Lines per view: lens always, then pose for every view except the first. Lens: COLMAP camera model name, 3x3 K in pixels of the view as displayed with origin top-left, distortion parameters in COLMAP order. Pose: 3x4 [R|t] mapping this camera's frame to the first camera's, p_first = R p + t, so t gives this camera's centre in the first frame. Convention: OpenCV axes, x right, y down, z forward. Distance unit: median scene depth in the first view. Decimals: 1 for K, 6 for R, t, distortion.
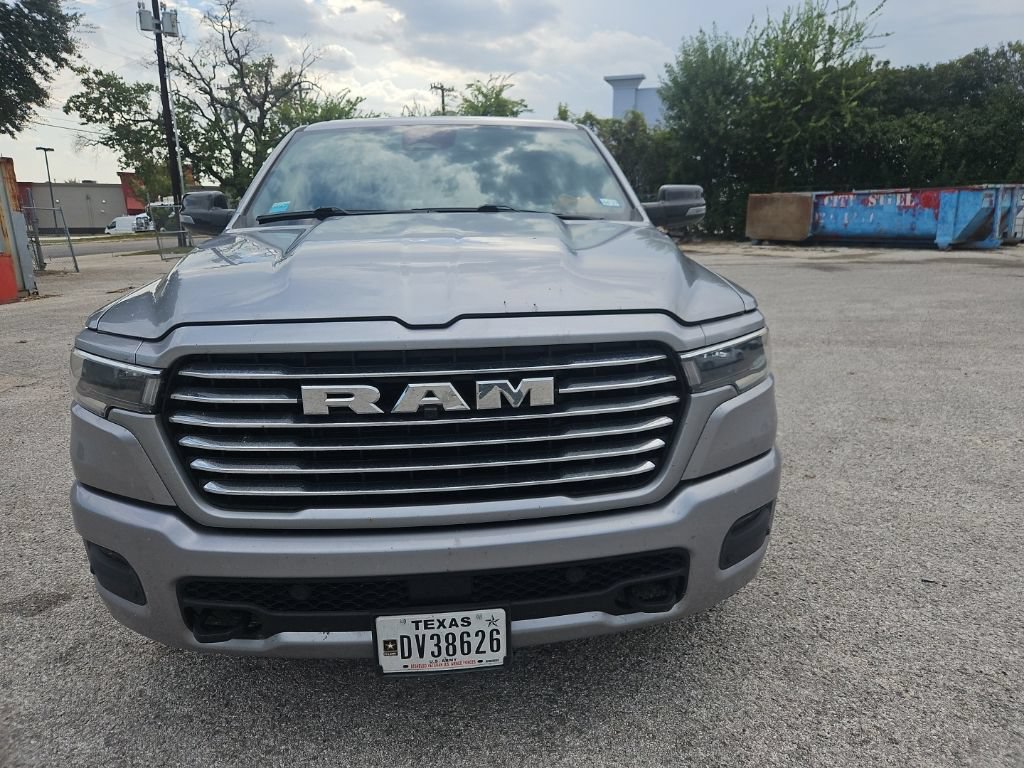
lens RADIAL K [[704.6, 0, 520.1], [0, 704.6, 373.5], [0, 0, 1]] dist [0.068958, -0.053177]
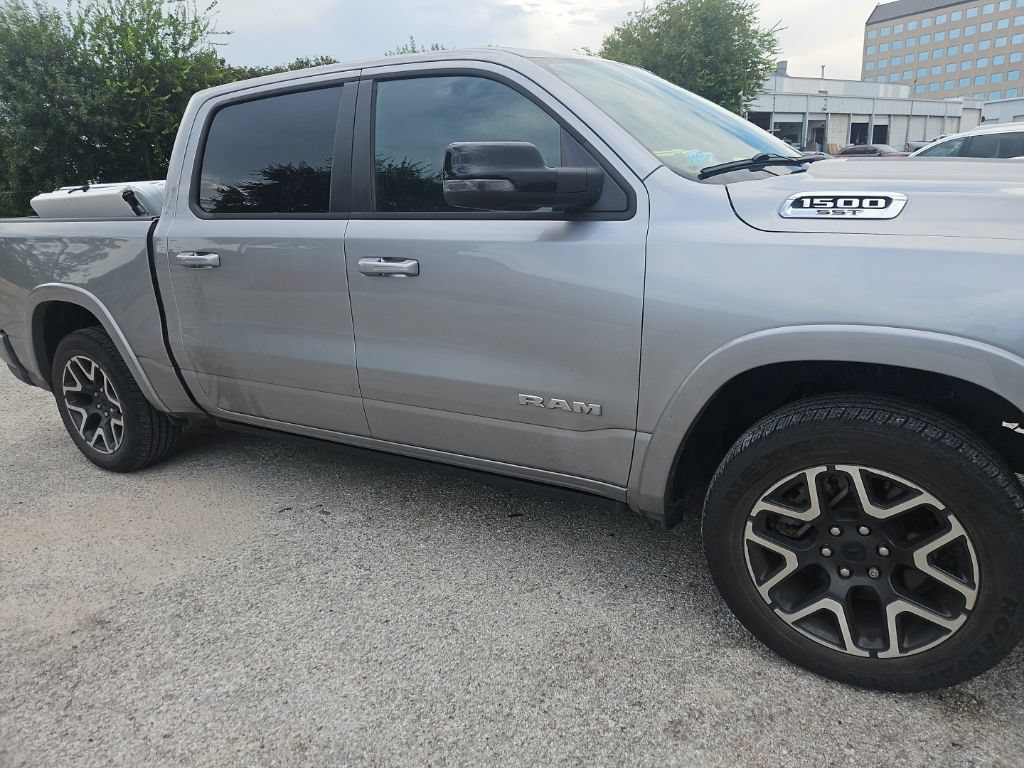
lens RADIAL K [[707.7, 0, 513.0], [0, 707.7, 369.5], [0, 0, 1]] dist [0.080015, -0.072044]
pose [[0.585651, -0.221539, 0.779701, -0.161064], [0.228131, 0.968091, 0.103712, -0.019936], [-0.777798, 0.117135, 0.617503, 0.102557]]
